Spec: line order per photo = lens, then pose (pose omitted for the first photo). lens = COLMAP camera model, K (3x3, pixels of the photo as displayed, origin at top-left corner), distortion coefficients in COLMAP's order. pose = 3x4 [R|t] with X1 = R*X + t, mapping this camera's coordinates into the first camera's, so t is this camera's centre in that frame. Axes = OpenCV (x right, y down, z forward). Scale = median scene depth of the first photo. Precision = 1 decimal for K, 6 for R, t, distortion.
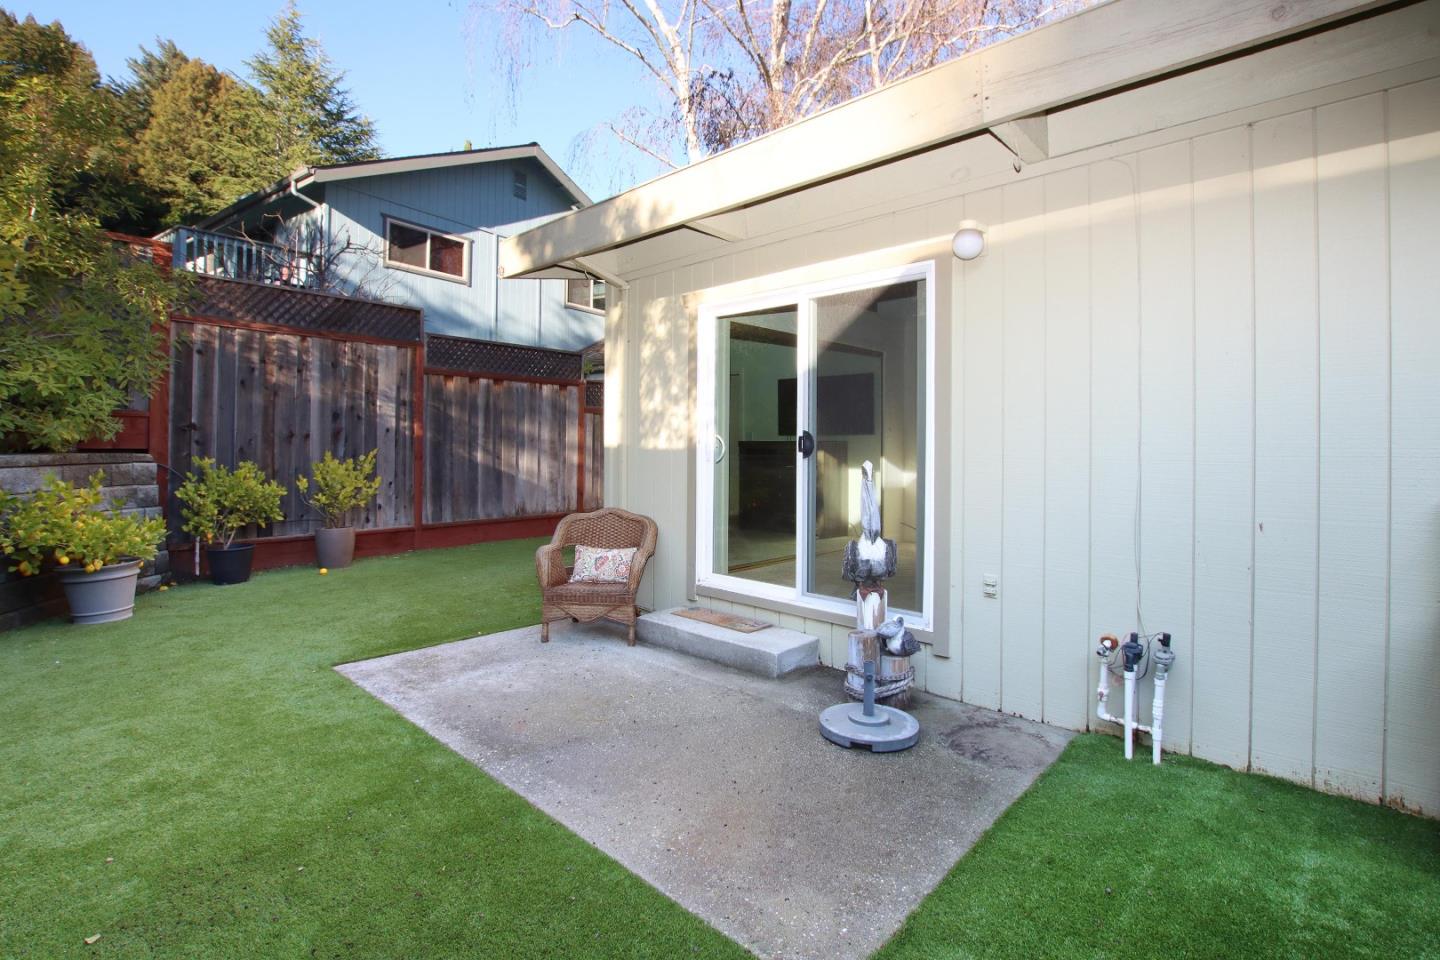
lens RADIAL K [[681.7, 0, 726.4], [0, 681.7, 439.8], [0, 0, 1]] dist [-0.022938, 0.001877]
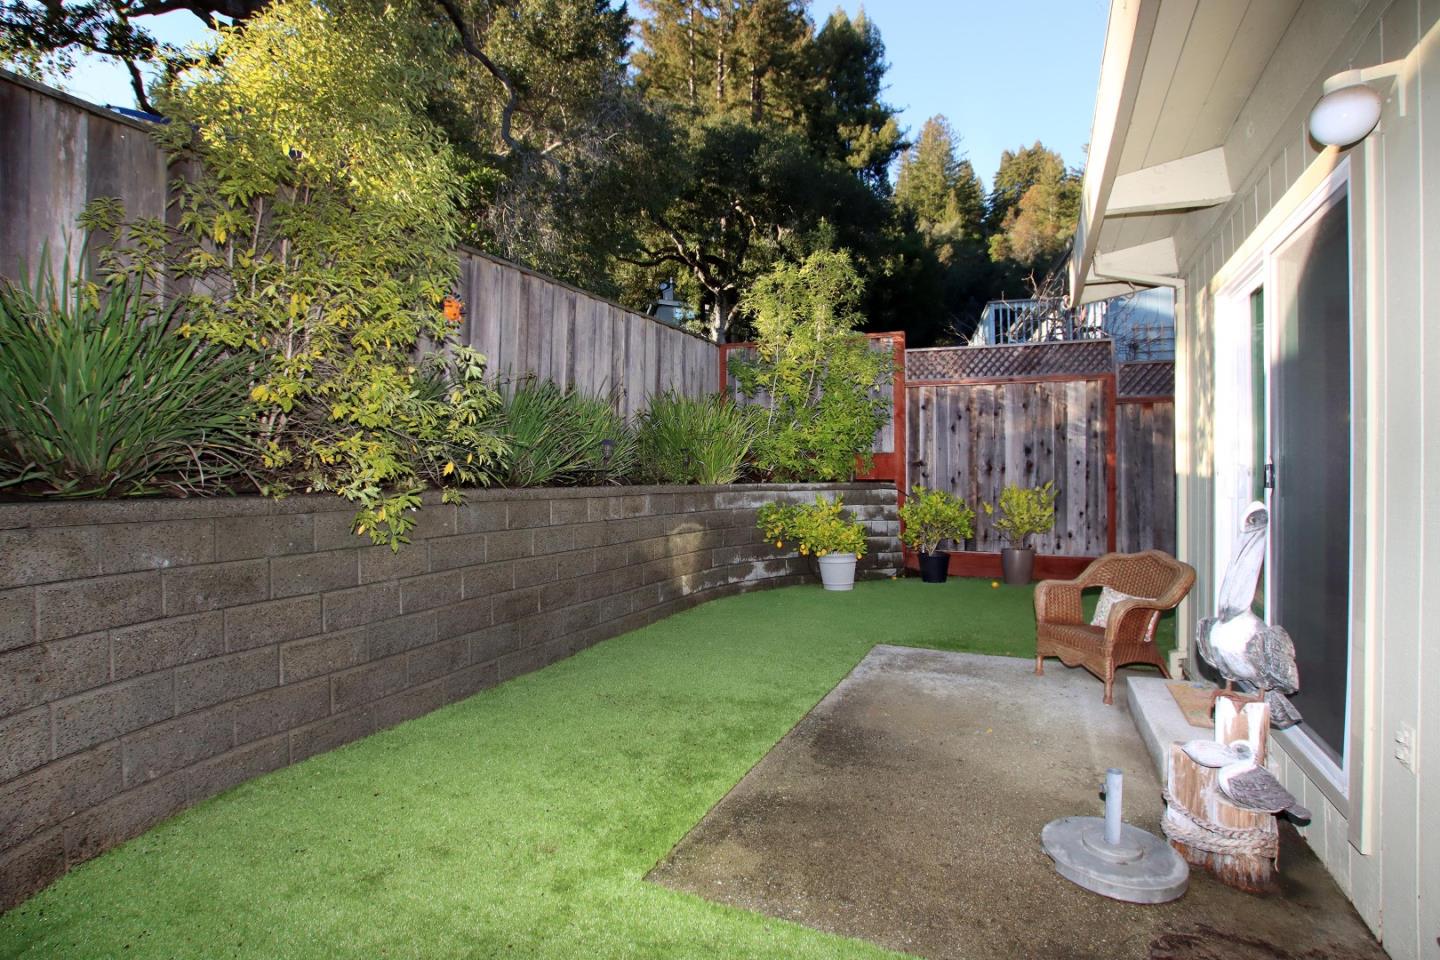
lens RADIAL K [[681.7, 0, 719.5], [0, 681.7, 485.2], [0, 0, 1]] dist [-0.022938, 0.001877]
pose [[0.317276, 0.009602, -0.948285, 0.345148], [0.010412, 0.999853, 0.013608, 0.001456], [0.948276, -0.014191, 0.317129, 0.165725]]
